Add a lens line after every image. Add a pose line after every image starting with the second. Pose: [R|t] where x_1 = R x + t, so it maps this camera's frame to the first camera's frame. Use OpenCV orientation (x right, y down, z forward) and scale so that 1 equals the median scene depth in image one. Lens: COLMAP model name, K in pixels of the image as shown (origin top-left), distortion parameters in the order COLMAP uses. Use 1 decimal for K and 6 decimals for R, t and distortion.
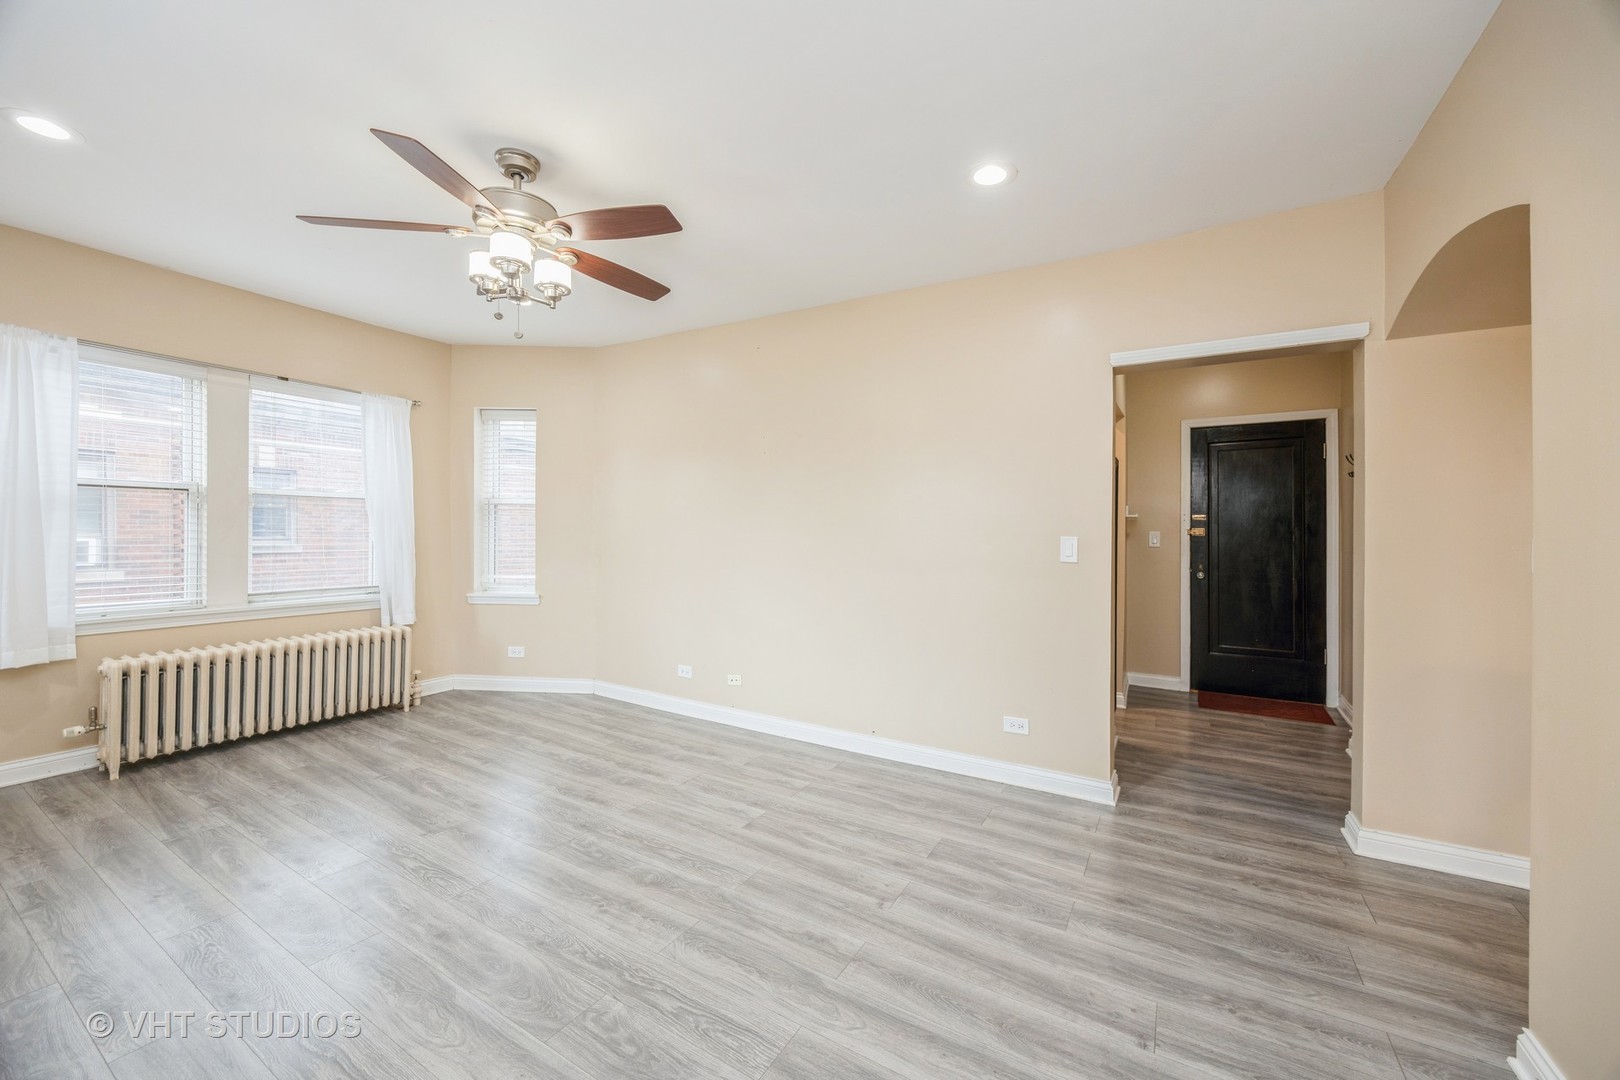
lens RADIAL K [[621.8, 0, 822.4], [0, 621.8, 529.7], [0, 0, 1]] dist [-0.001638, -0.000033]
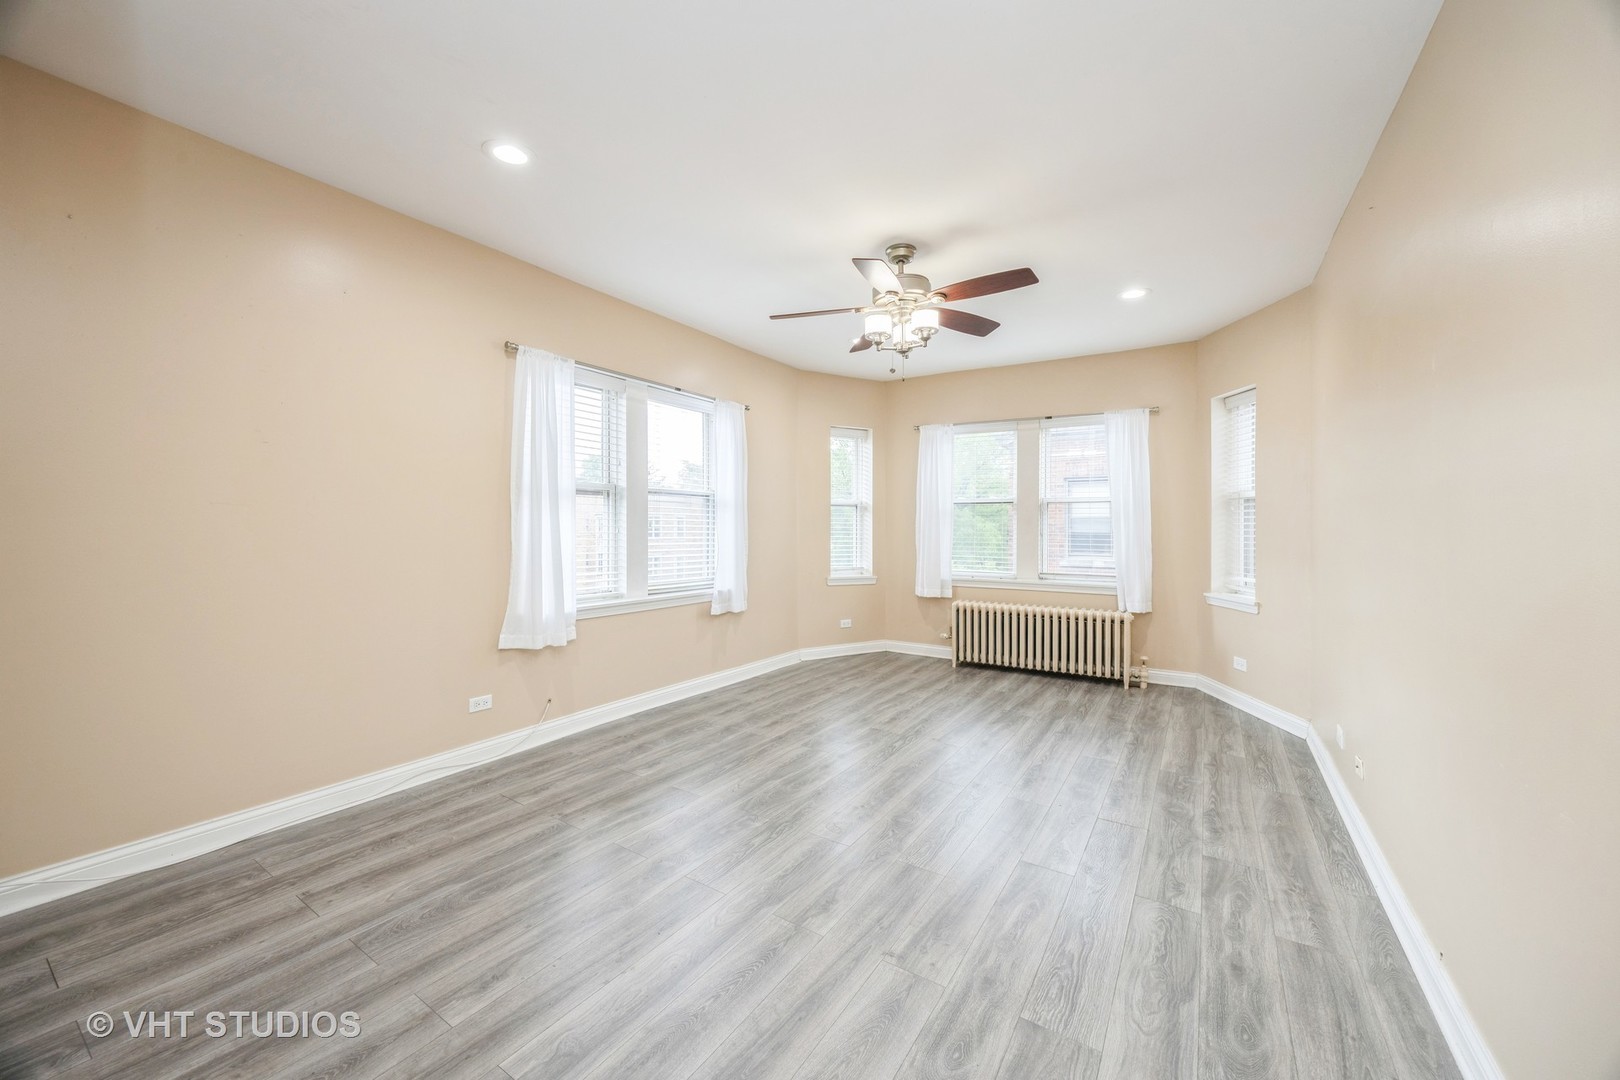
lens RADIAL K [[619.9, 0, 796.3], [0, 619.9, 537.2], [0, 0, 1]] dist [-0.000501, 0.000064]
pose [[-0.062758, 0.004768, -0.998017, 0.771299], [-0.002182, 0.999986, 0.004915, 0.021532], [0.998026, 0.002486, -0.062747, 0.751176]]
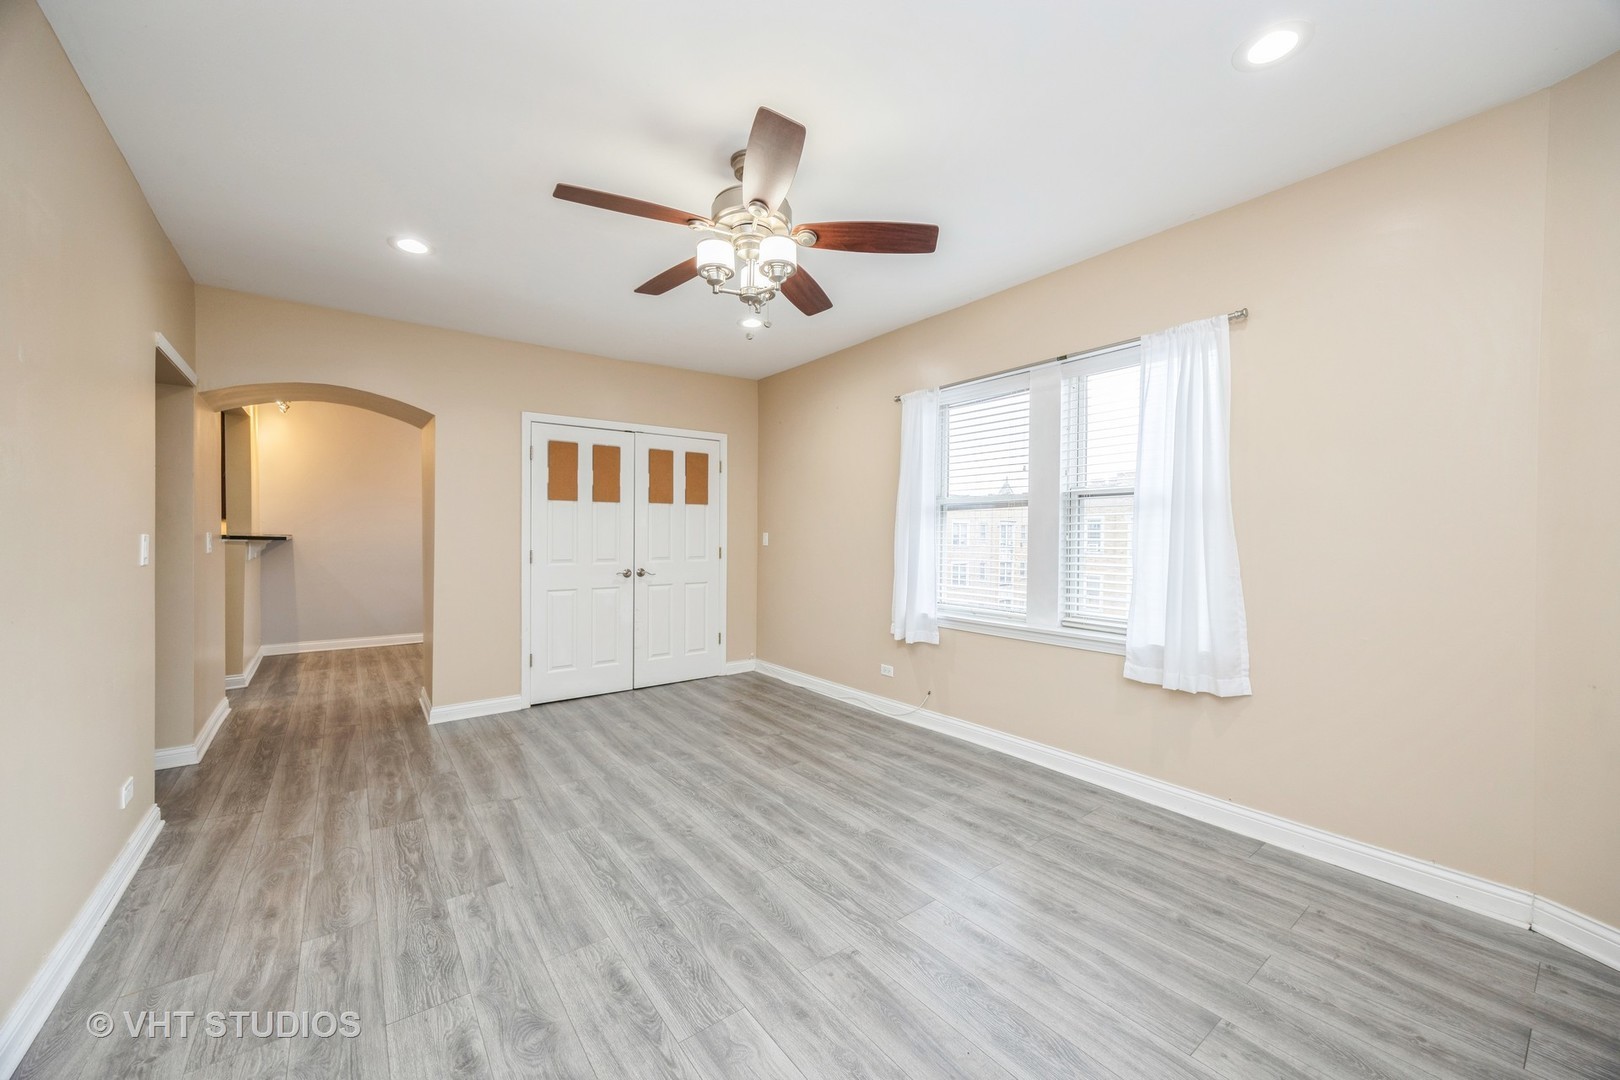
lens RADIAL K [[608.8, 0, 810.0], [0, 608.8, 531.8], [0, 0, 1]] dist [-0.001418, -0.000038]
pose [[-0.922949, -0.011728, 0.384743, -0.836814], [-0.017070, 0.999799, -0.010473, 0.007951], [-0.384543, -0.016234, -0.922964, 1.637619]]
